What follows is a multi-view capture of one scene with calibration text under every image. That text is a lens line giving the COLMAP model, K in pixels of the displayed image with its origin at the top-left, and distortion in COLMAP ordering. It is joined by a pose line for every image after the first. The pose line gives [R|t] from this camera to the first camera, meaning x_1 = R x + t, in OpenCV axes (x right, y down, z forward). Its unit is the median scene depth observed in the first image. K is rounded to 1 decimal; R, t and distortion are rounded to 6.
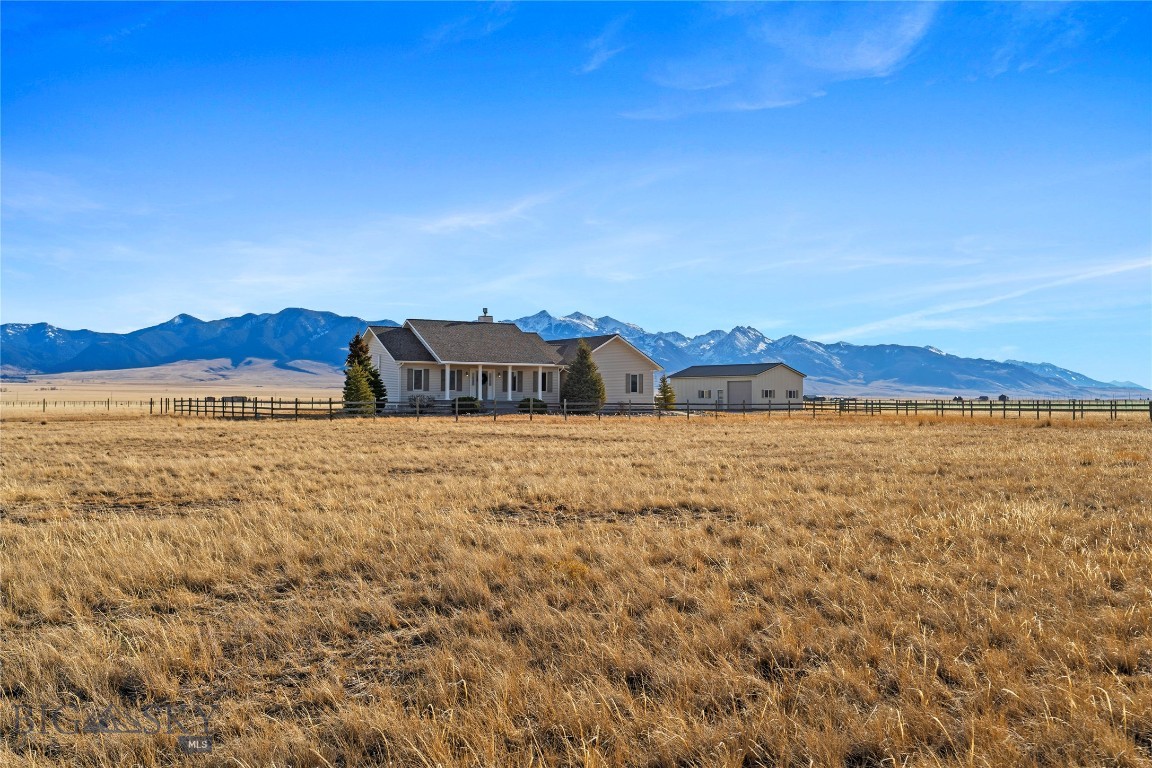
lens RADIAL K [[1150.6, 0, 575.6], [0, 1150.6, 383.4], [0, 0, 1]] dist [0.019642, 0.000000]
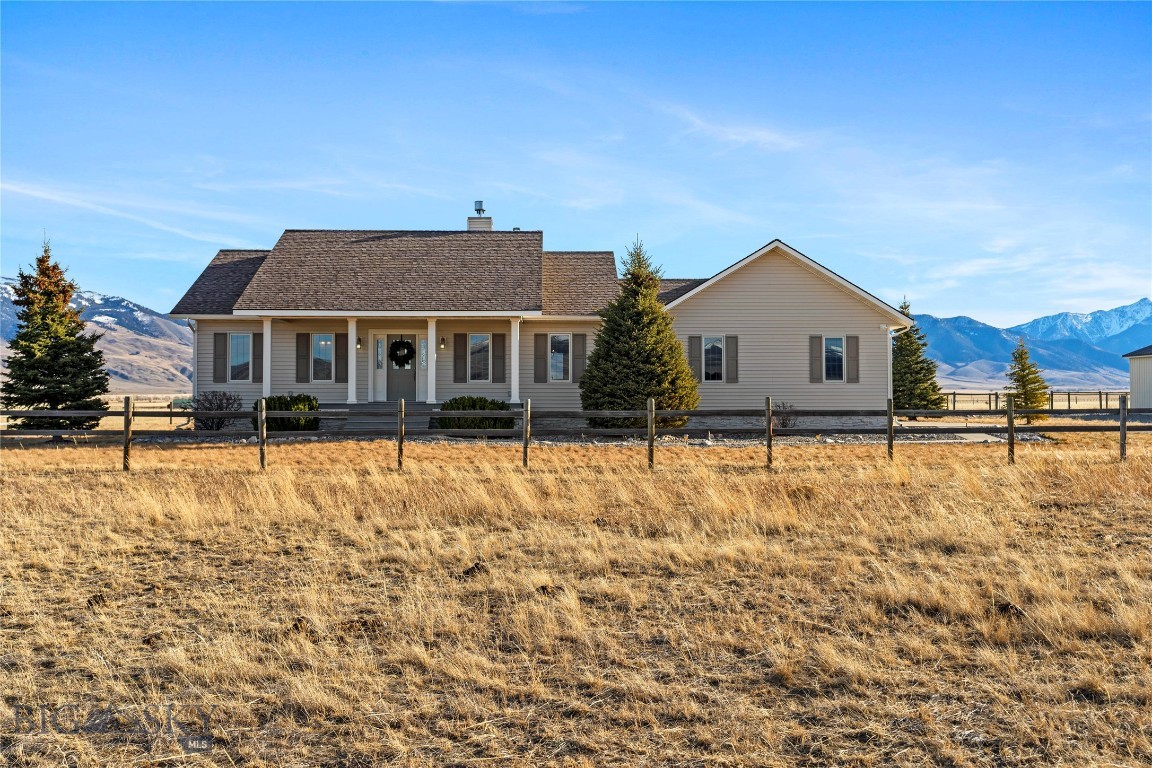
lens RADIAL K [[1150.6, 0, 578.4], [0, 1150.6, 386.4], [0, 0, 1]] dist [0.019642, 0.000000]
pose [[0.883613, -0.013218, -0.468032, 0.163104], [0.013866, 0.999902, -0.002060, 0.009195], [0.468014, -0.004670, 0.883709, 0.596265]]
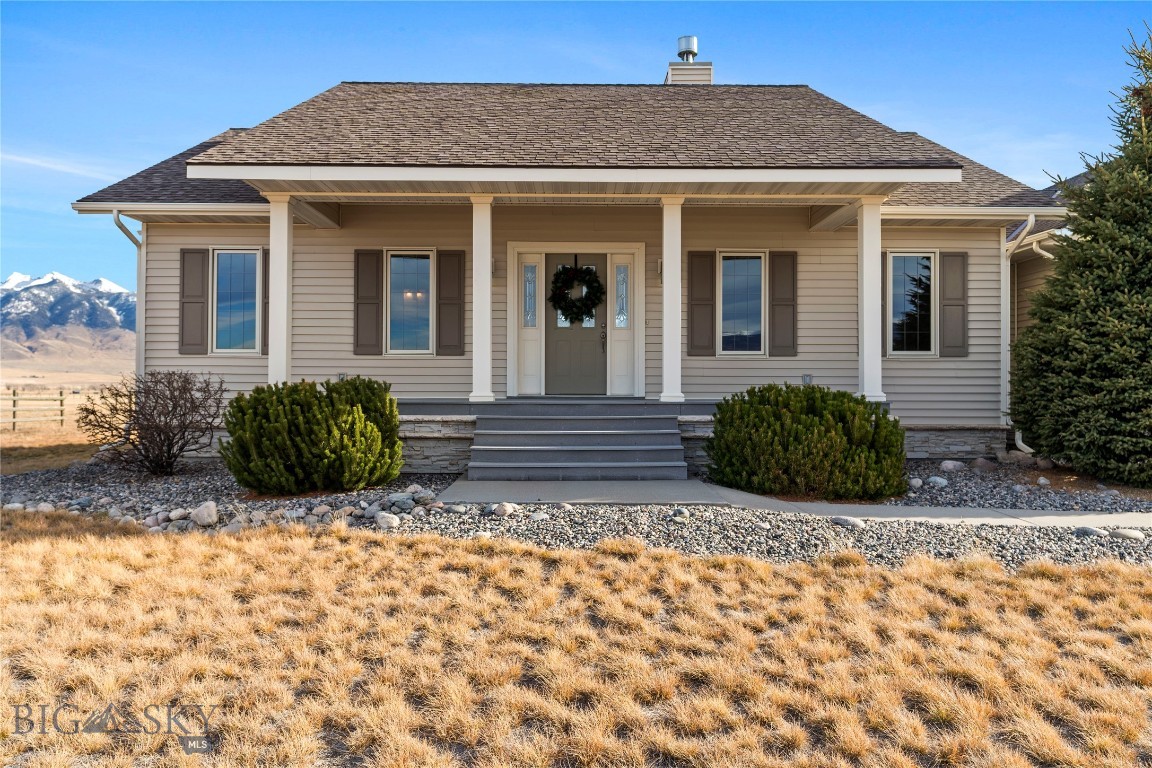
lens RADIAL K [[857.8, 0, 576.4], [0, 857.8, 378.4], [0, 0, 1]] dist [0.002543, 0.001005]
pose [[0.873539, -0.011716, -0.486613, -0.007282], [0.011626, 0.999927, -0.003205, 0.010354], [0.486615, -0.002857, 0.873612, 0.794983]]
